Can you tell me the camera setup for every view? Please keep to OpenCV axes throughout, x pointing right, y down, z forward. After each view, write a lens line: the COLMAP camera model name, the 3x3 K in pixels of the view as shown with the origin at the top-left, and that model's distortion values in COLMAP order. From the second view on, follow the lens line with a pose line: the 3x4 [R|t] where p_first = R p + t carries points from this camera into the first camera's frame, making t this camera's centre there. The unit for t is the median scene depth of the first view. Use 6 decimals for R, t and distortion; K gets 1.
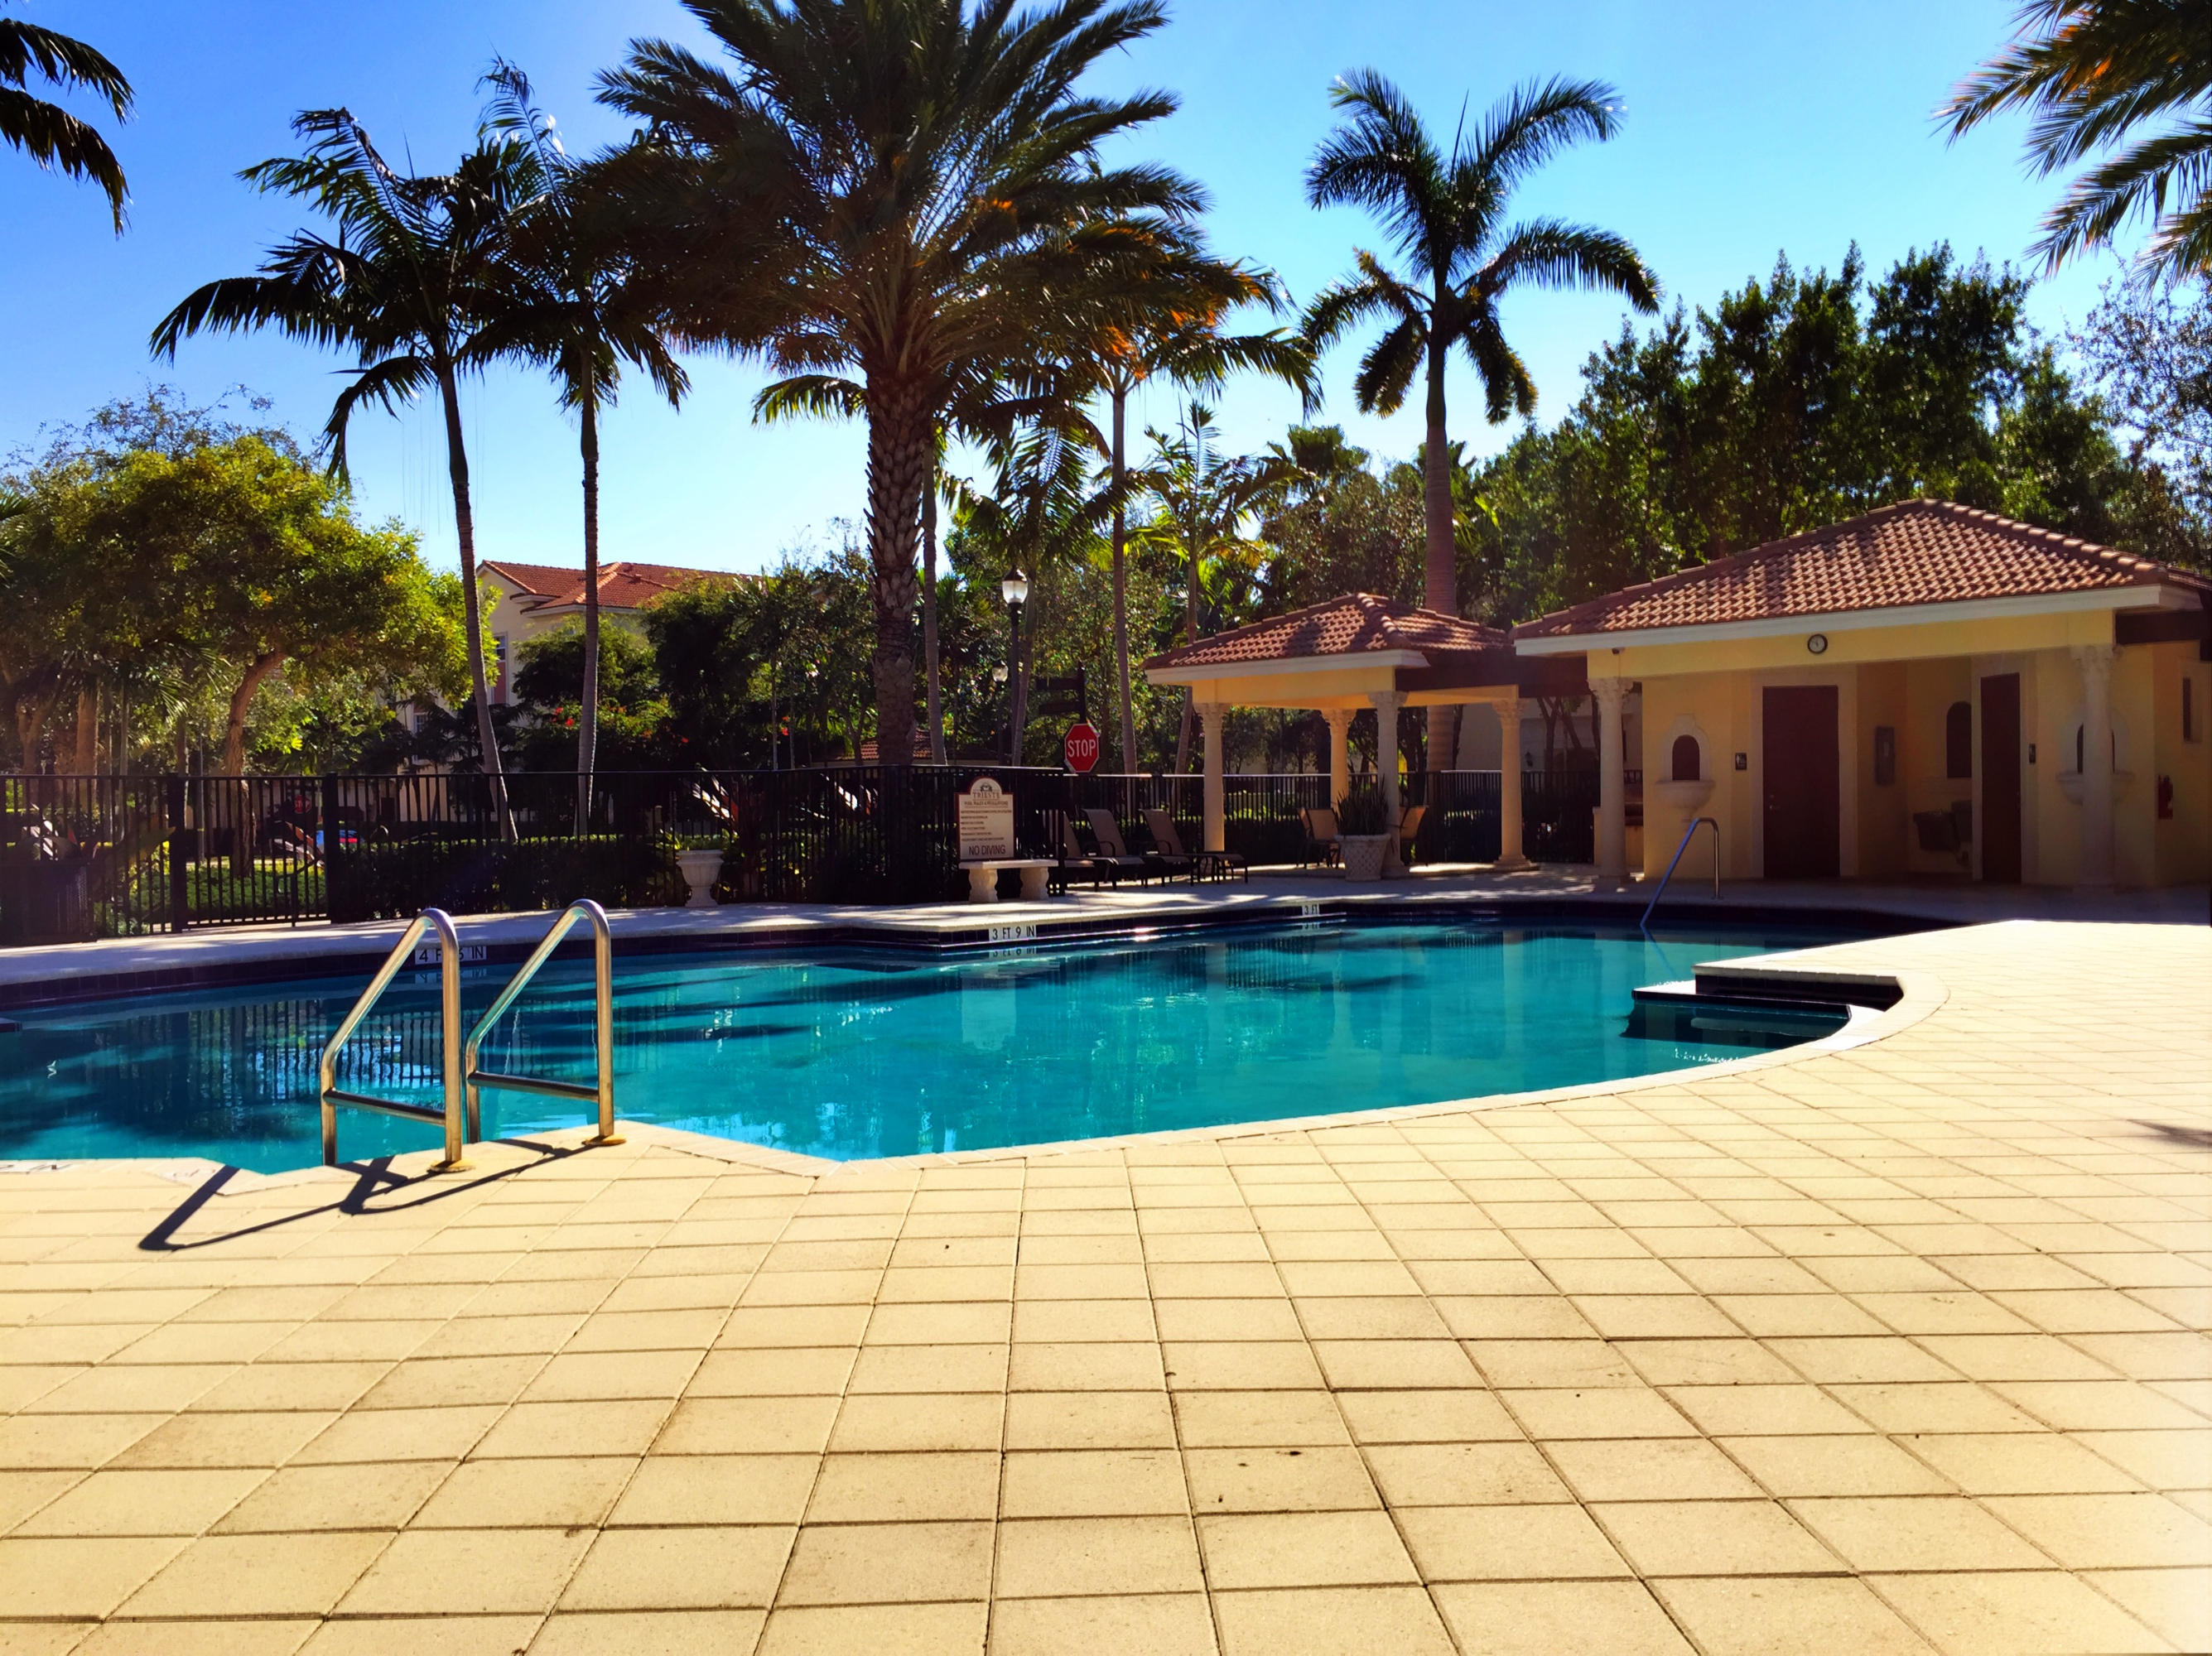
lens RADIAL K [[1895.2, 0, 1110.0], [0, 1895.2, 823.8], [0, 0, 1]] dist [-0.006813, 0.006192]
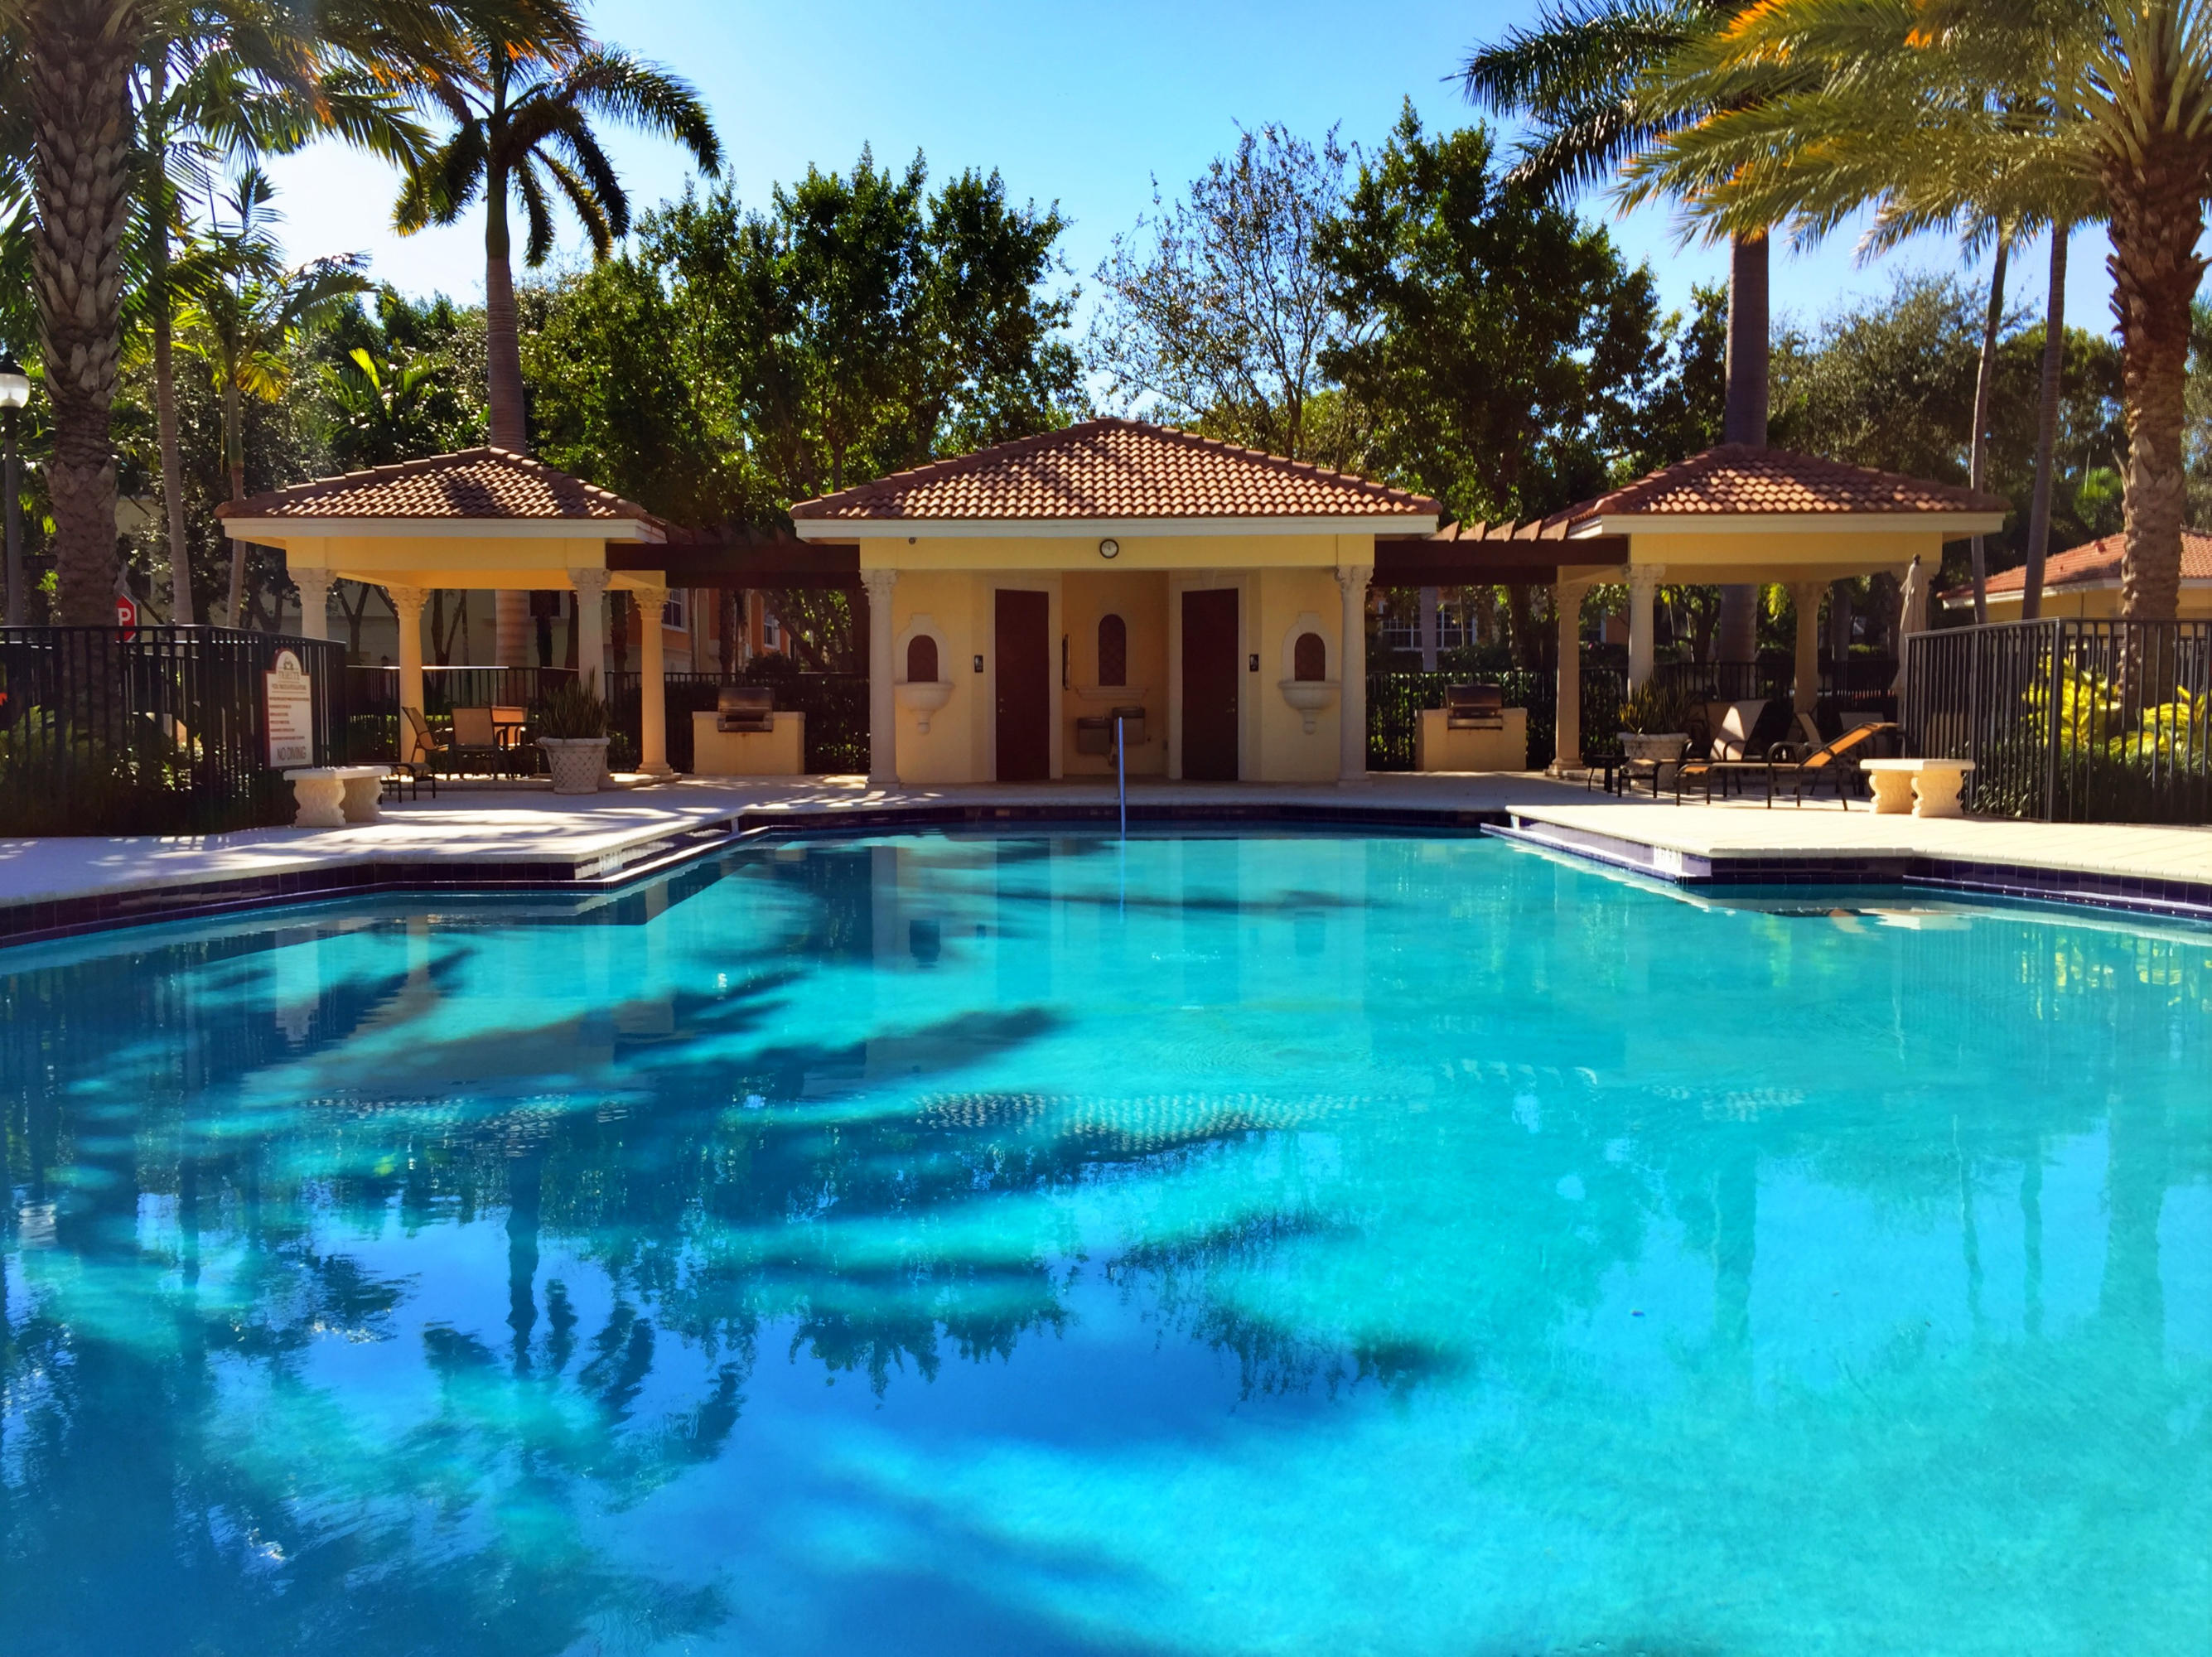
lens RADIAL K [[1895.4, 0, 1107.8], [0, 1895.4, 838.2], [0, 0, 1]] dist [-0.006813, 0.006192]
pose [[0.693422, -0.035358, 0.719663, -0.286684], [-0.001239, 0.998735, 0.050262, 0.007437], [-0.720530, -0.035745, 0.692501, 0.226718]]
